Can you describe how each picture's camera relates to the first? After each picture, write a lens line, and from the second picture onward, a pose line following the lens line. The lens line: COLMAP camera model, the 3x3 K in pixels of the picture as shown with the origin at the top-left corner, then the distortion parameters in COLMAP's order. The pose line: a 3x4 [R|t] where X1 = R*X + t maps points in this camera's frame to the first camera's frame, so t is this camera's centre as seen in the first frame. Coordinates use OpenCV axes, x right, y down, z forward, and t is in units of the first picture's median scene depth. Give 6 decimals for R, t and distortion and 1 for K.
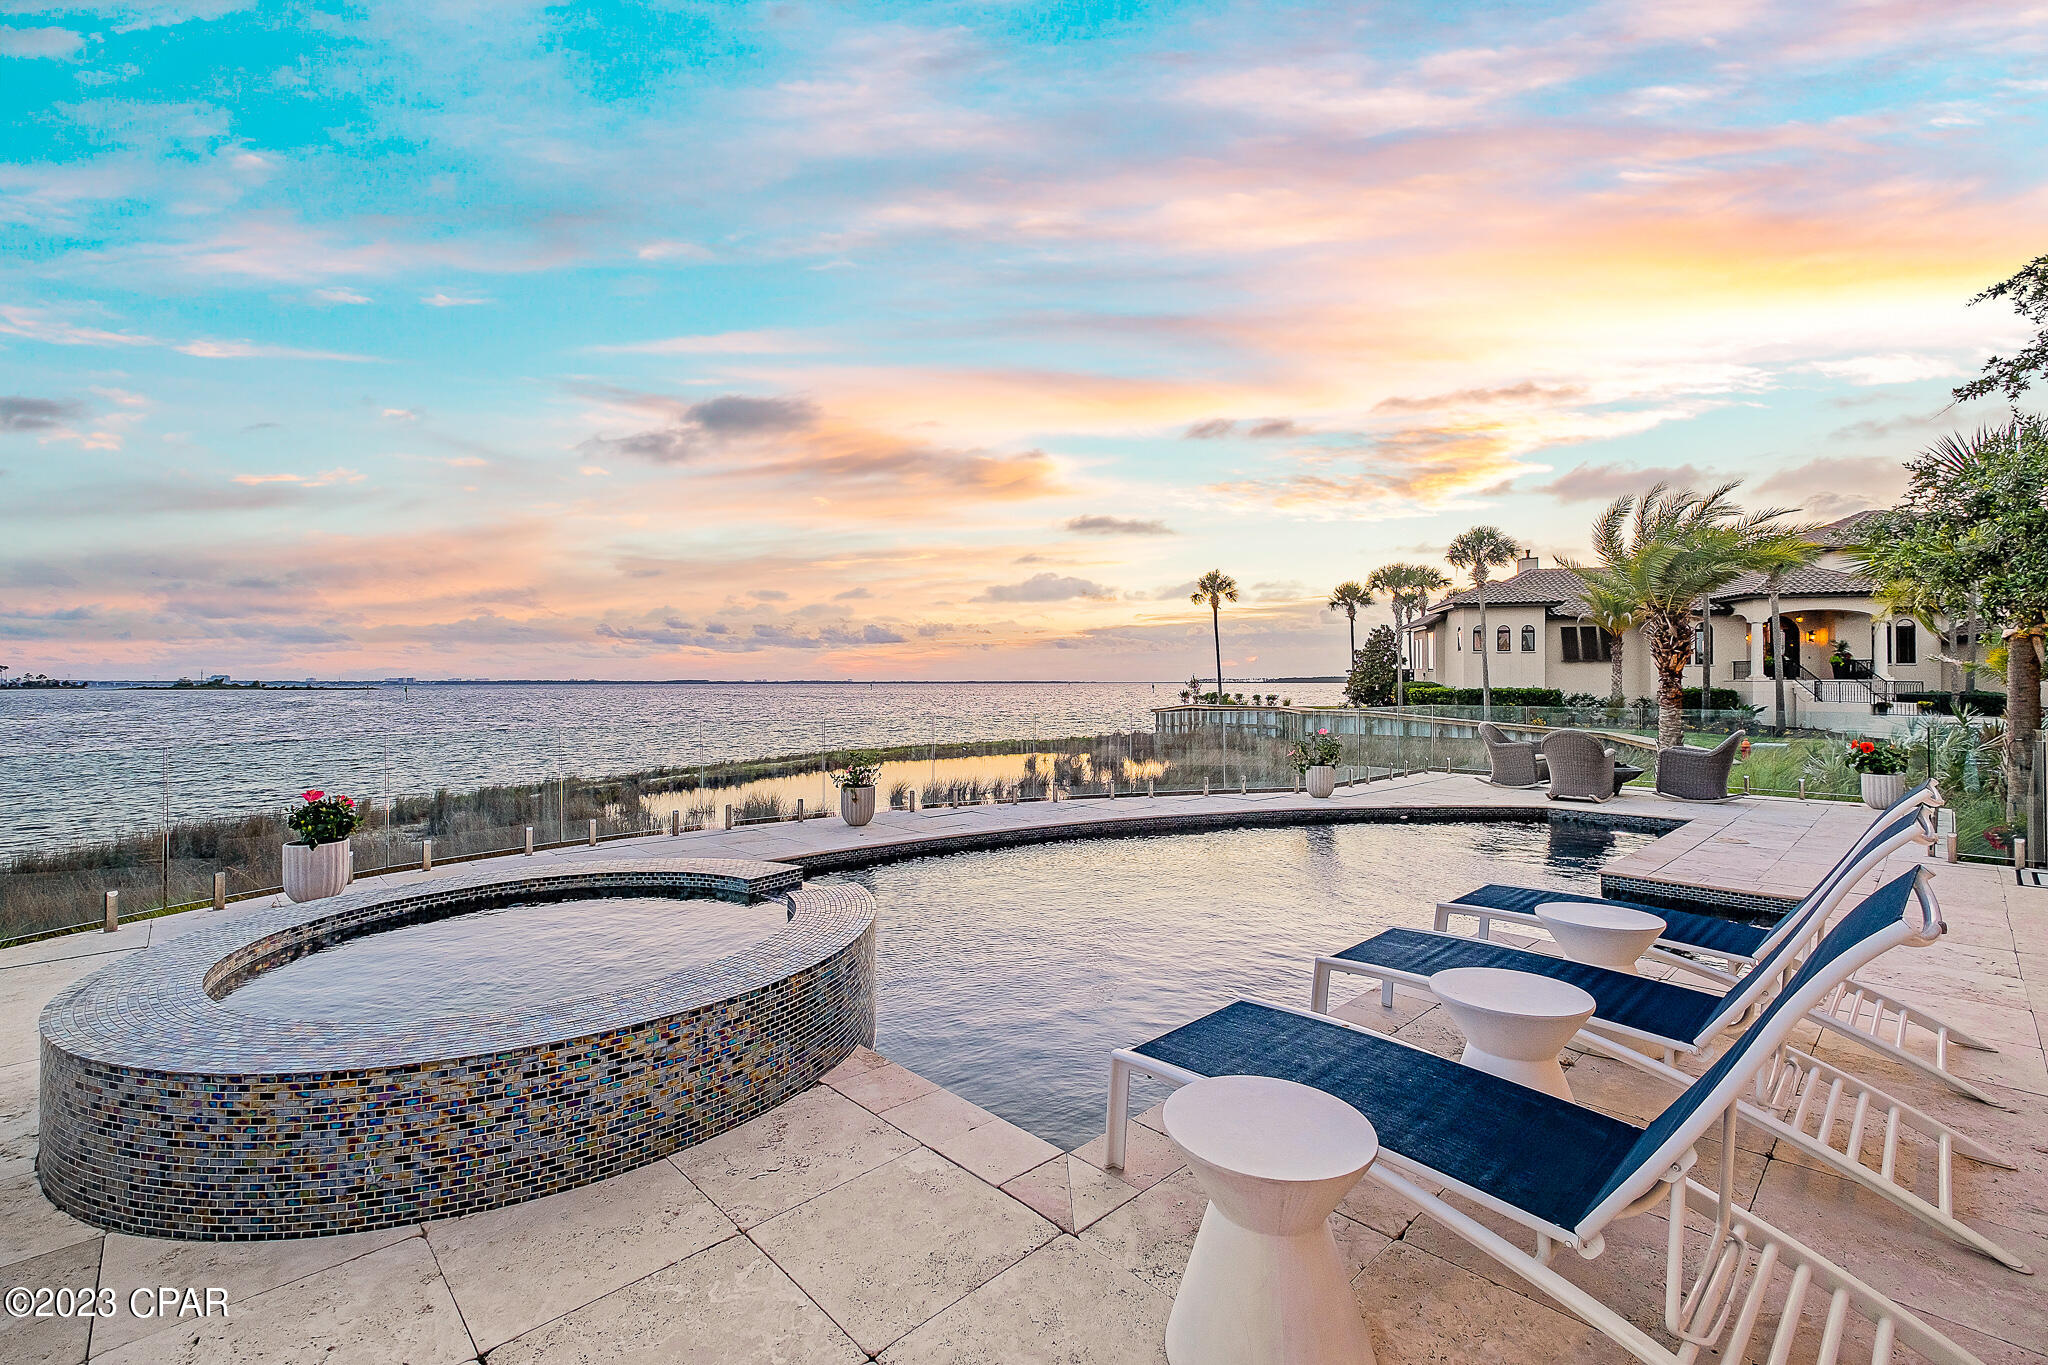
lens RADIAL K [[866.3, 0, 1021.9], [0, 866.3, 687.9], [0, 0, 1]] dist [0.014662, -0.003258]
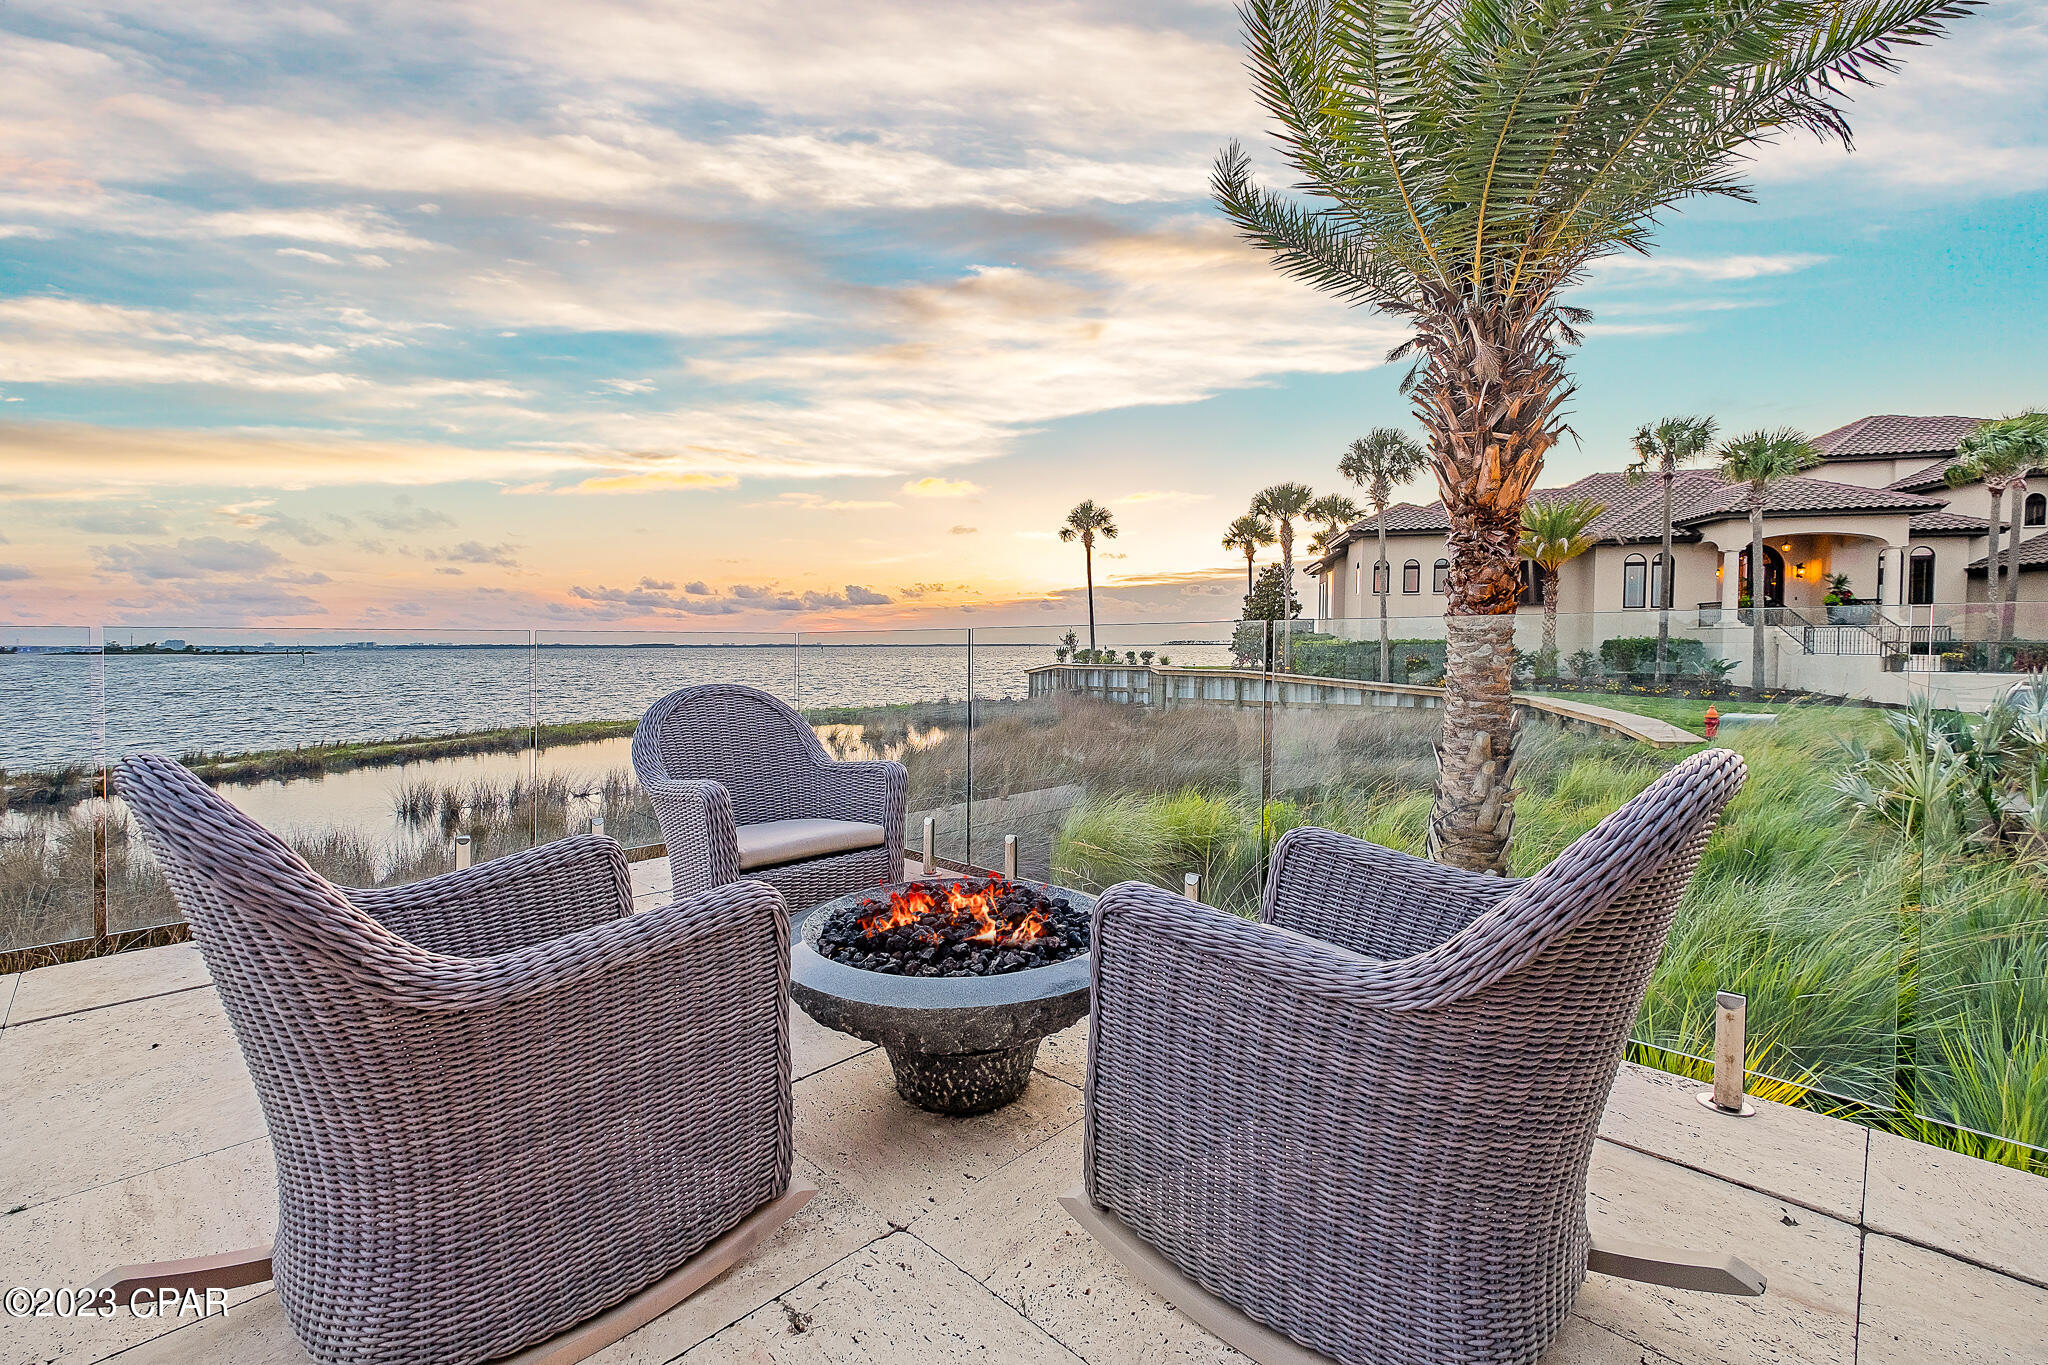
lens RADIAL K [[866.3, 0, 1021.1], [0, 866.3, 698.4], [0, 0, 1]] dist [0.014662, -0.003258]
pose [[0.999602, -0.004572, 0.027836, 0.188012], [0.003028, 0.998467, 0.055265, 0.008383], [-0.028046, -0.055158, 0.998084, 0.234922]]
